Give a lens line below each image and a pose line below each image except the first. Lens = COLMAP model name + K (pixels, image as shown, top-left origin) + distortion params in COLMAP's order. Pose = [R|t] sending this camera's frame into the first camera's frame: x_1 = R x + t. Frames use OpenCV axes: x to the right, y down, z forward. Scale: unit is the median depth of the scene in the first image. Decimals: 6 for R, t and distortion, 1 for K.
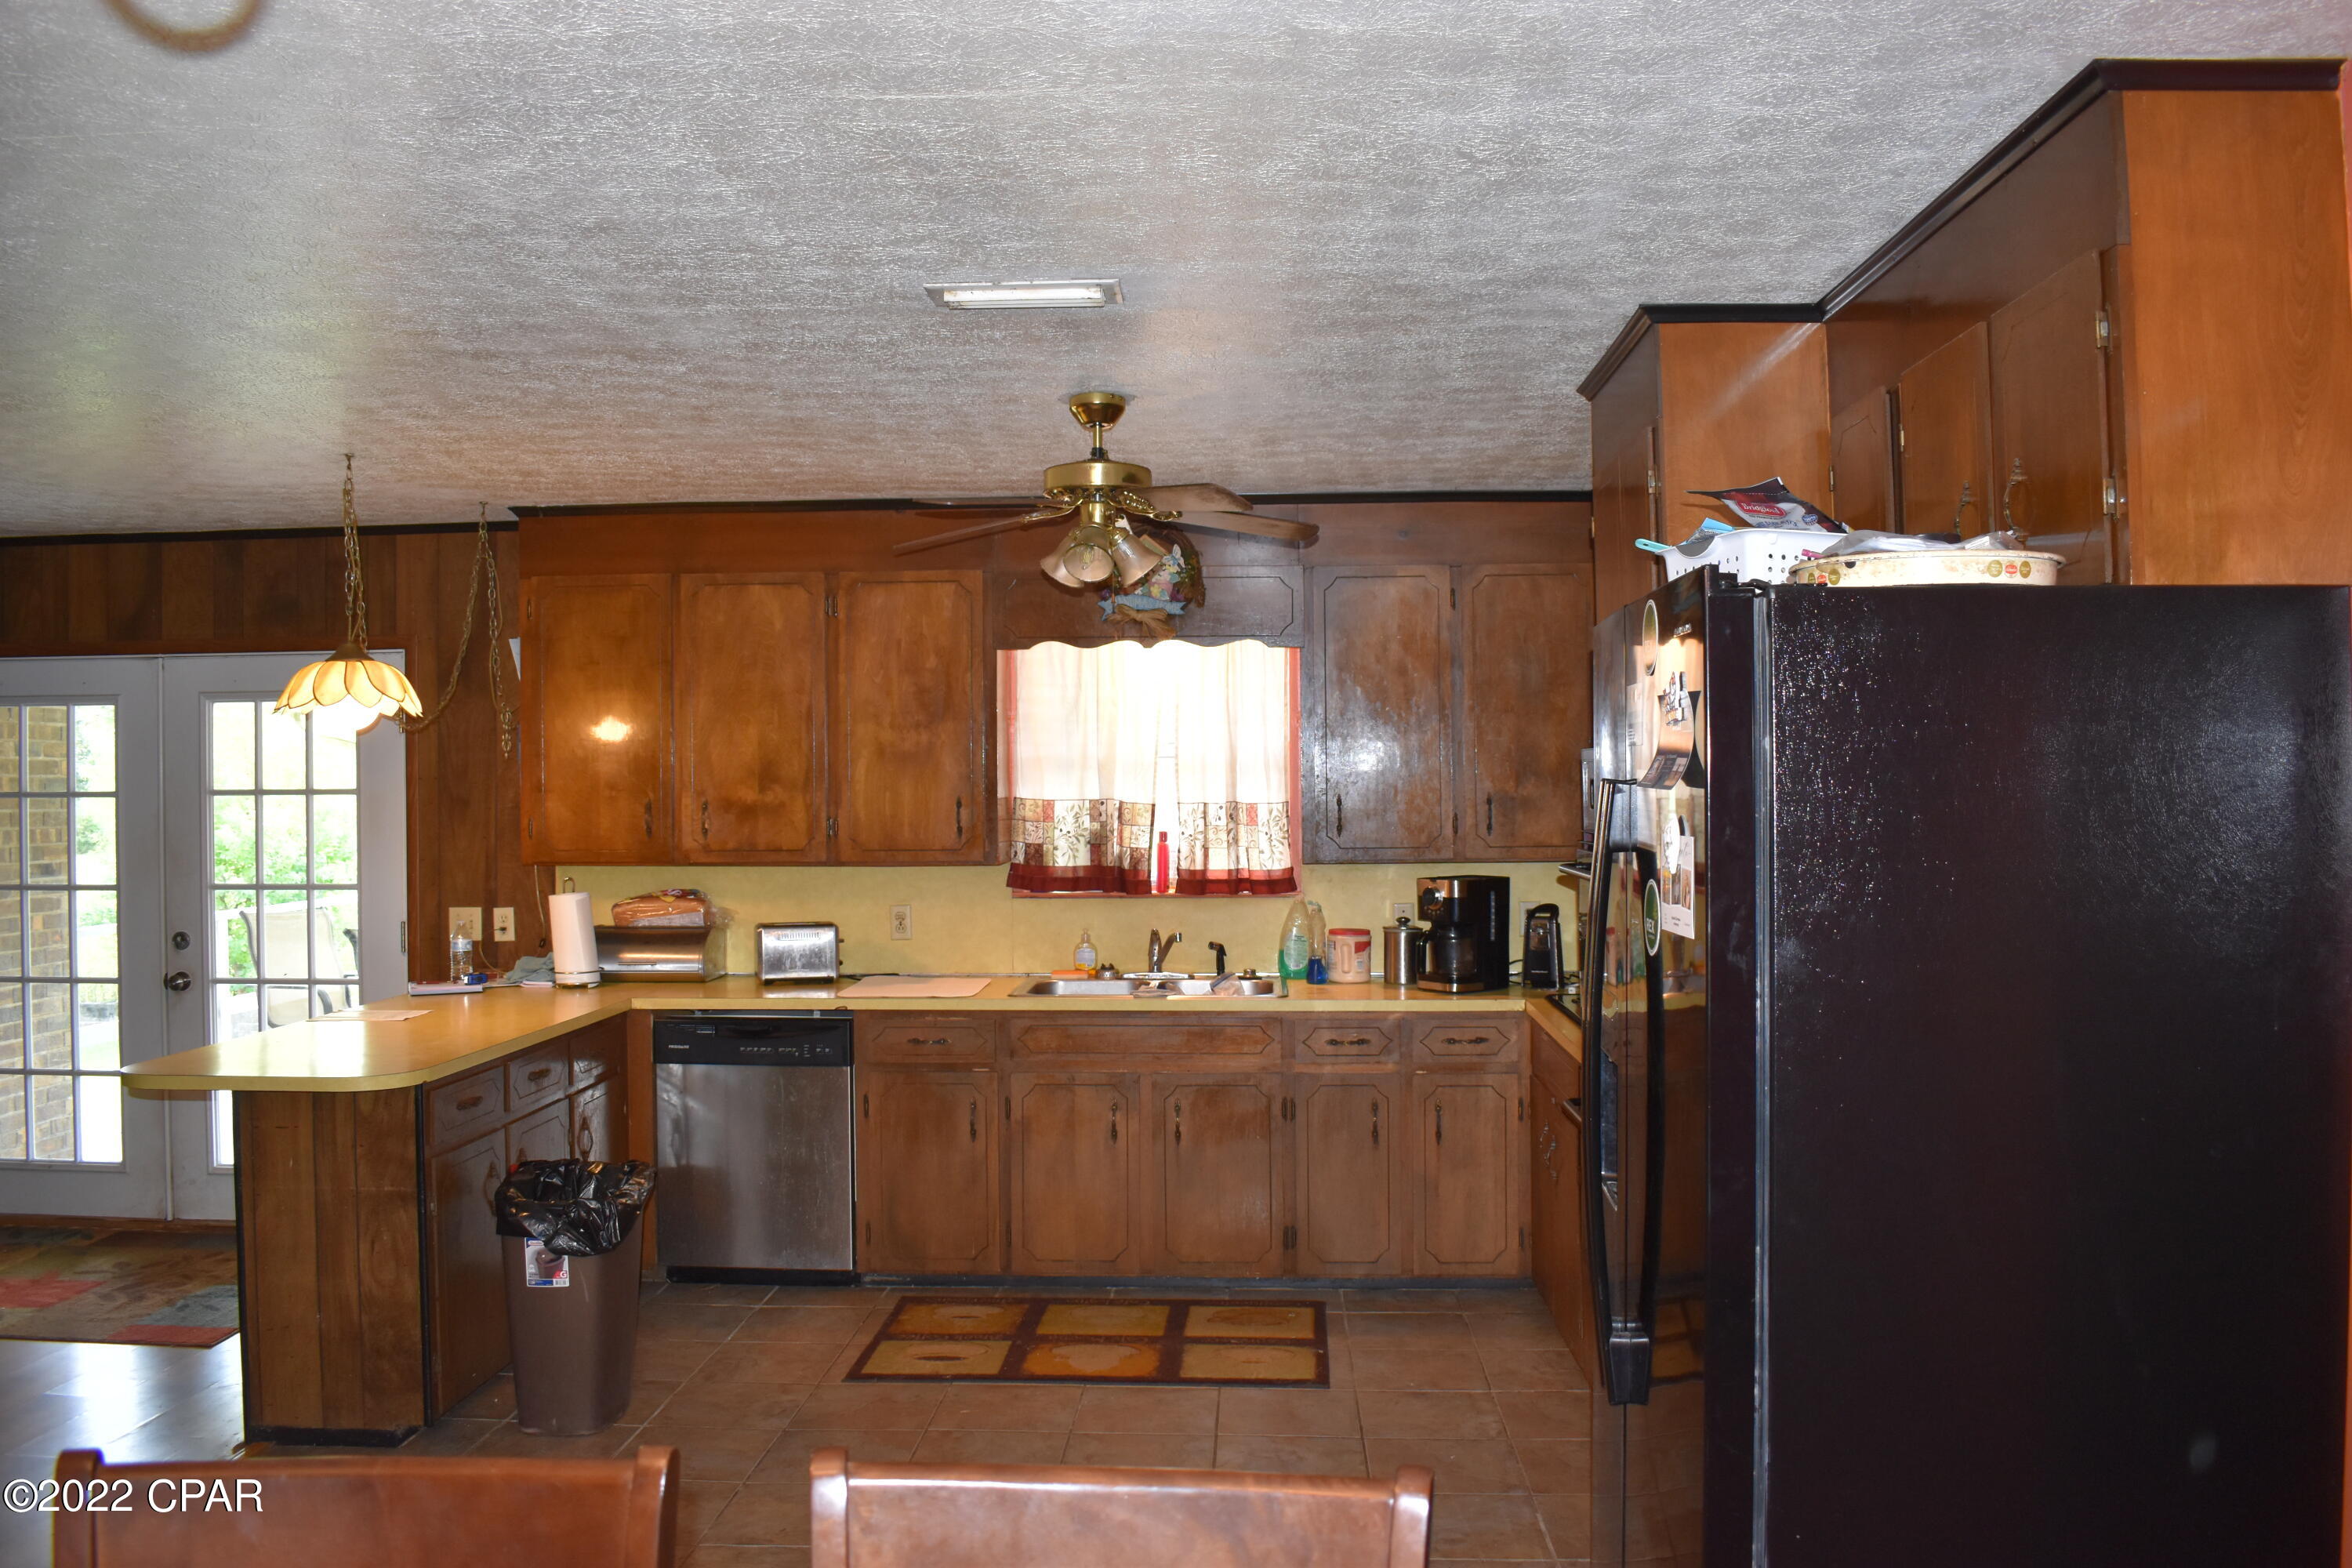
lens RADIAL K [[1878.3, 0, 1171.1], [0, 1878.3, 778.2], [0, 0, 1]] dist [-0.083255, 0.003736]
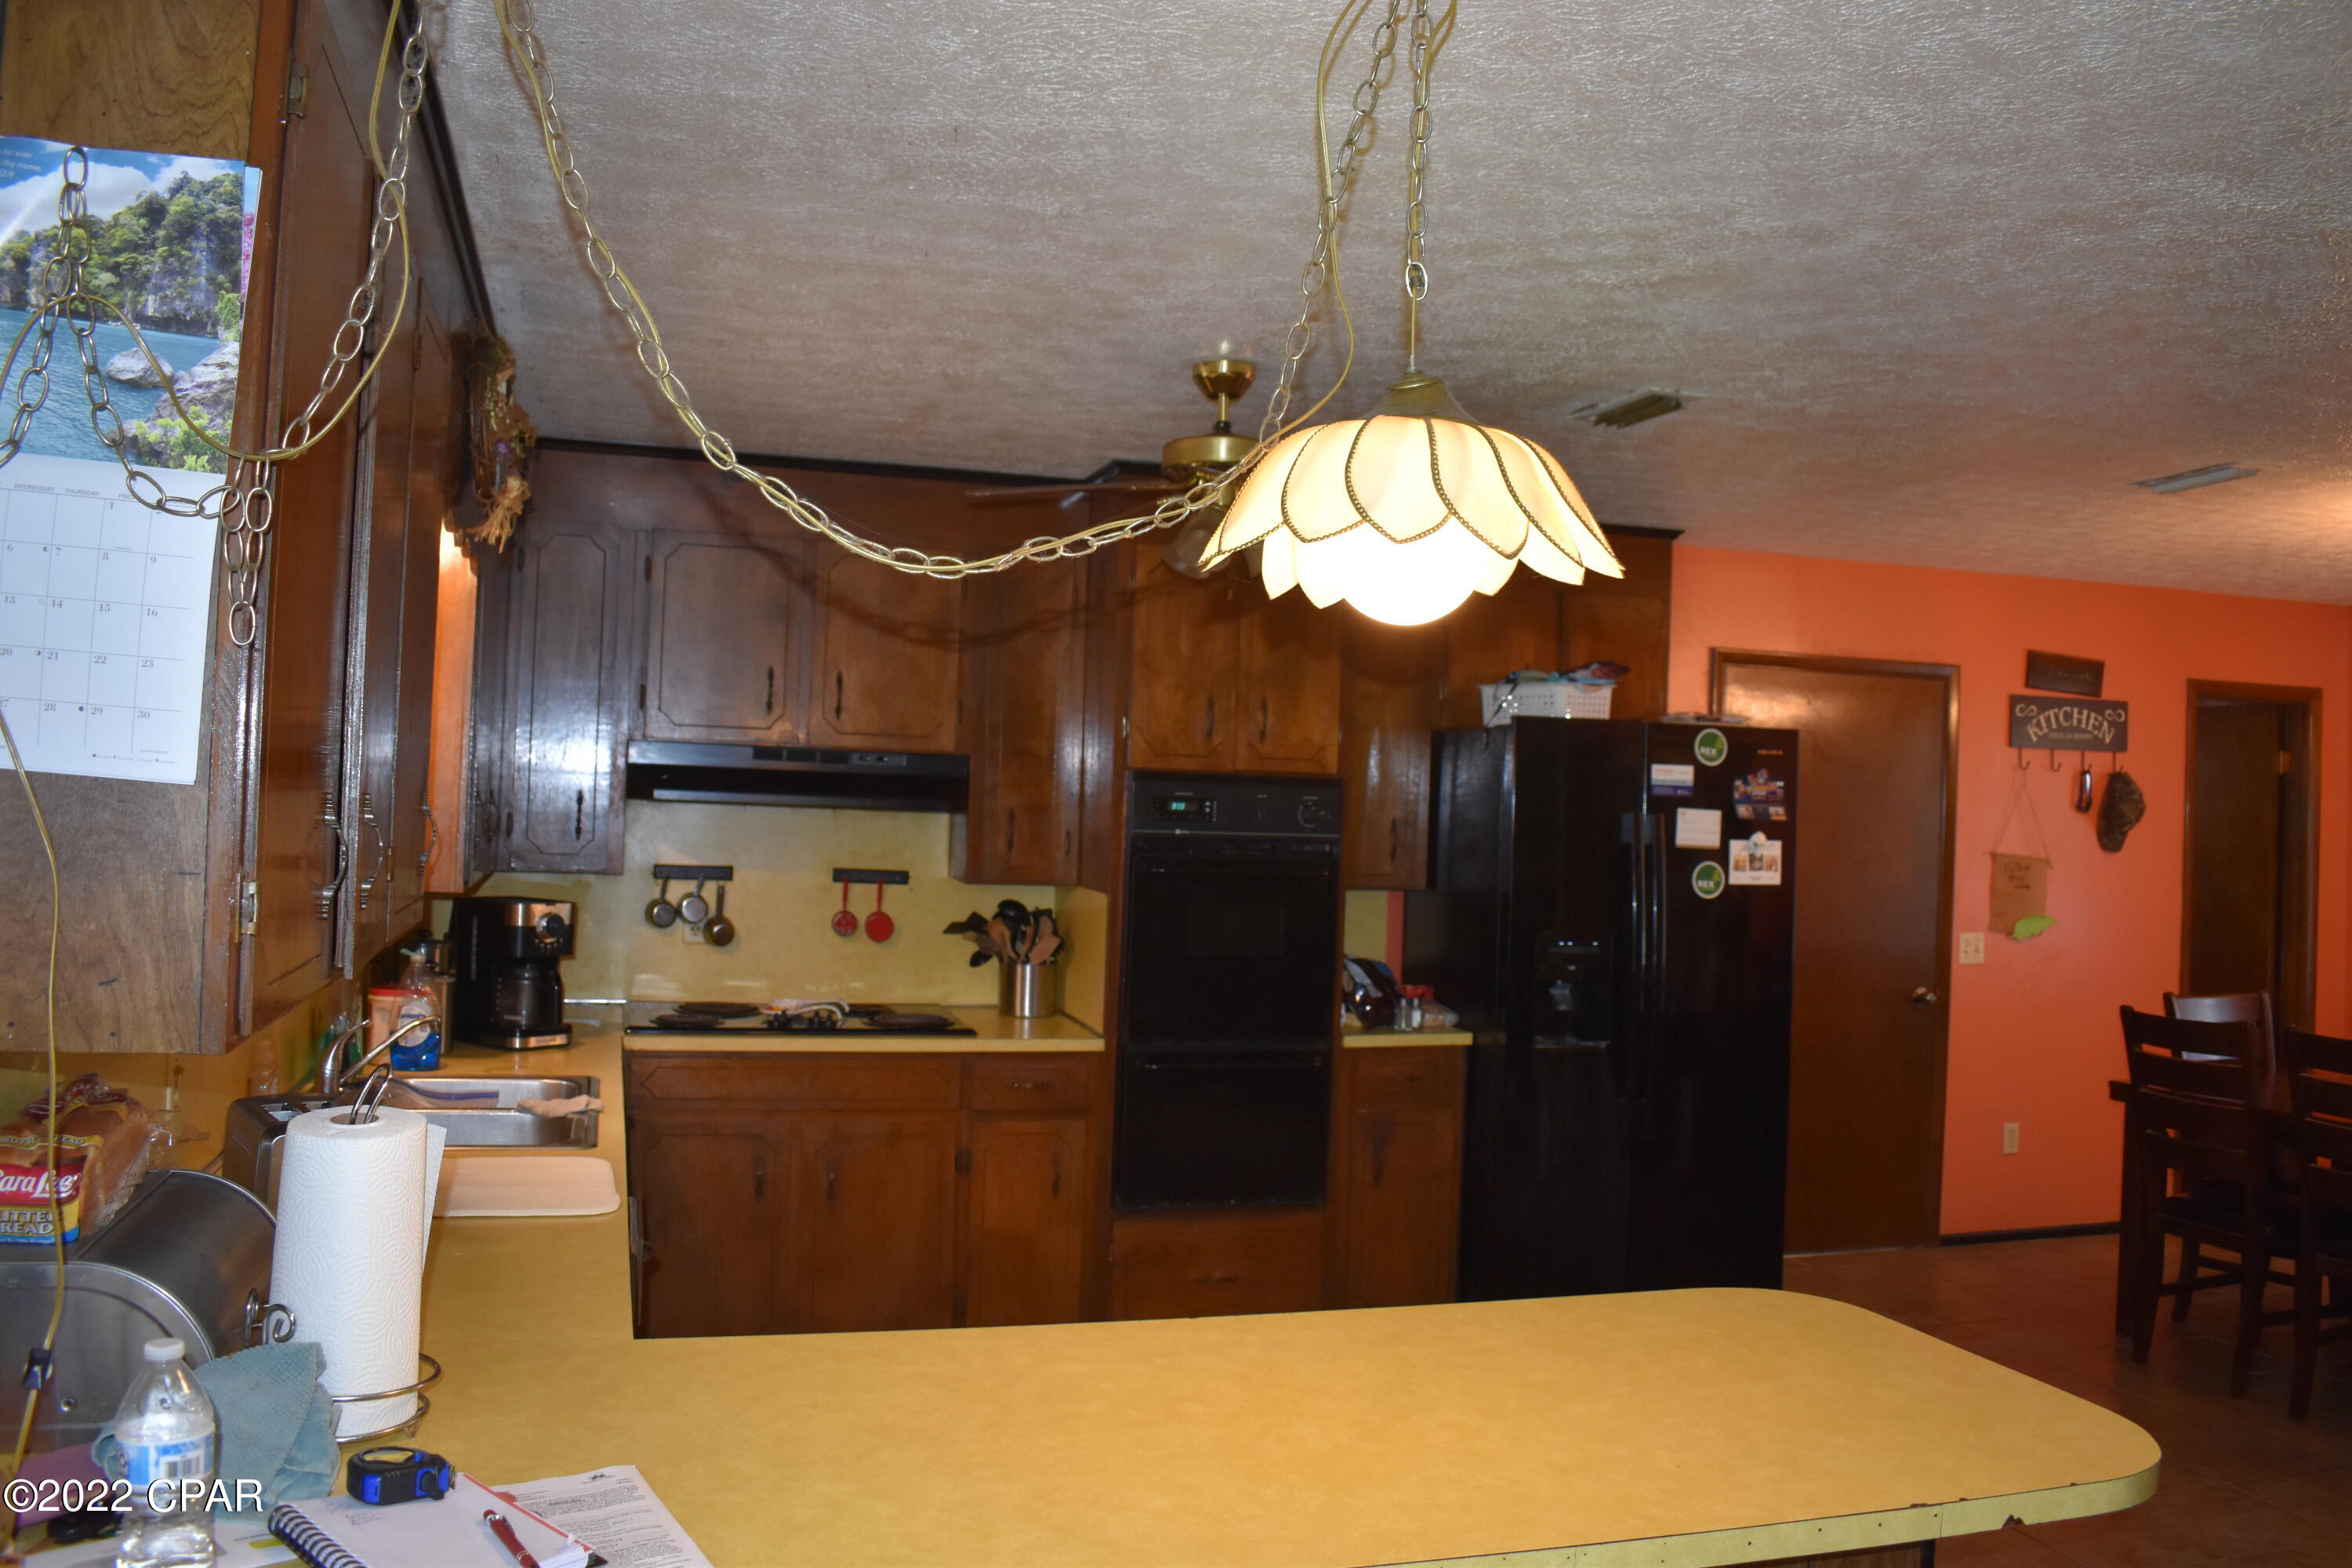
lens RADIAL K [[1878.3, 0, 1180.6], [0, 1878.3, 787.0], [0, 0, 1]] dist [-0.083255, 0.003736]
pose [[-0.351256, 0.004285, 0.936270, -0.678798], [-0.030629, 0.999402, -0.016065, 0.010697], [-0.935779, -0.034320, -0.350914, 1.040624]]
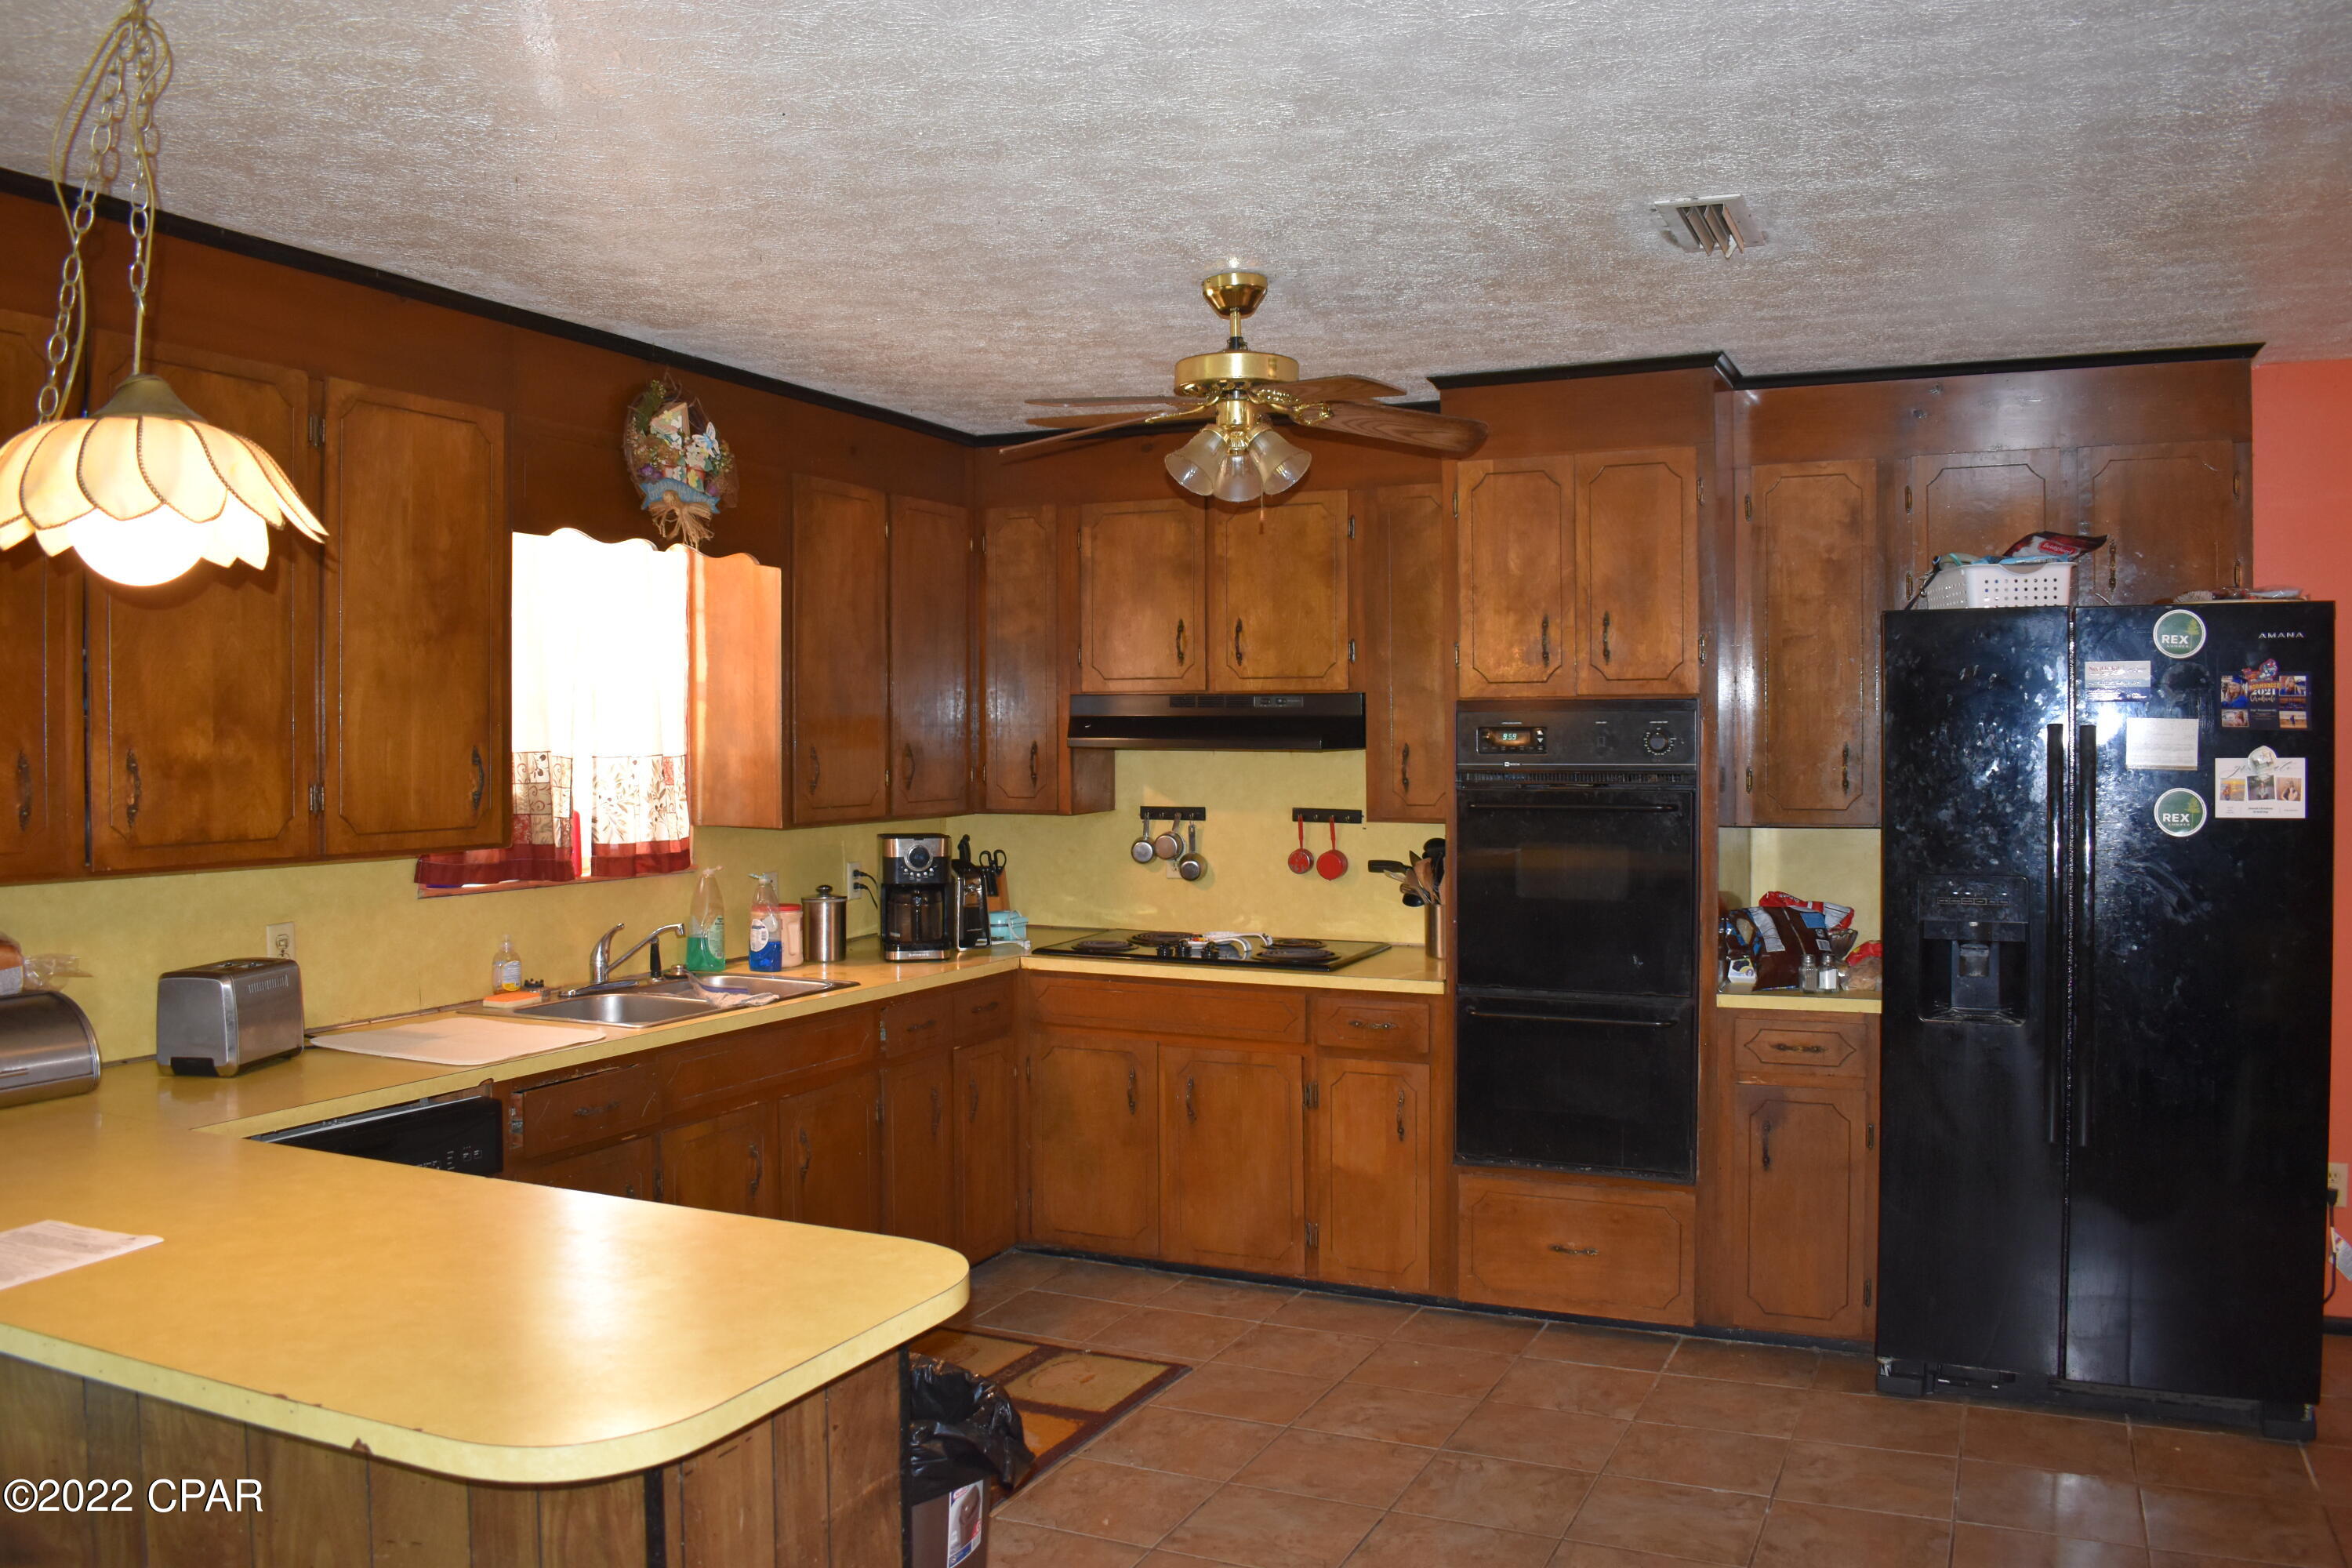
lens RADIAL K [[1878.3, 0, 1186.5], [0, 1878.3, 775.4], [0, 0, 1]] dist [-0.083255, 0.003736]
pose [[0.363172, -0.013244, 0.931628, -0.668793], [-0.000454, 0.999896, 0.014392, 0.010620], [-0.931722, -0.005650, 0.363128, 0.556115]]
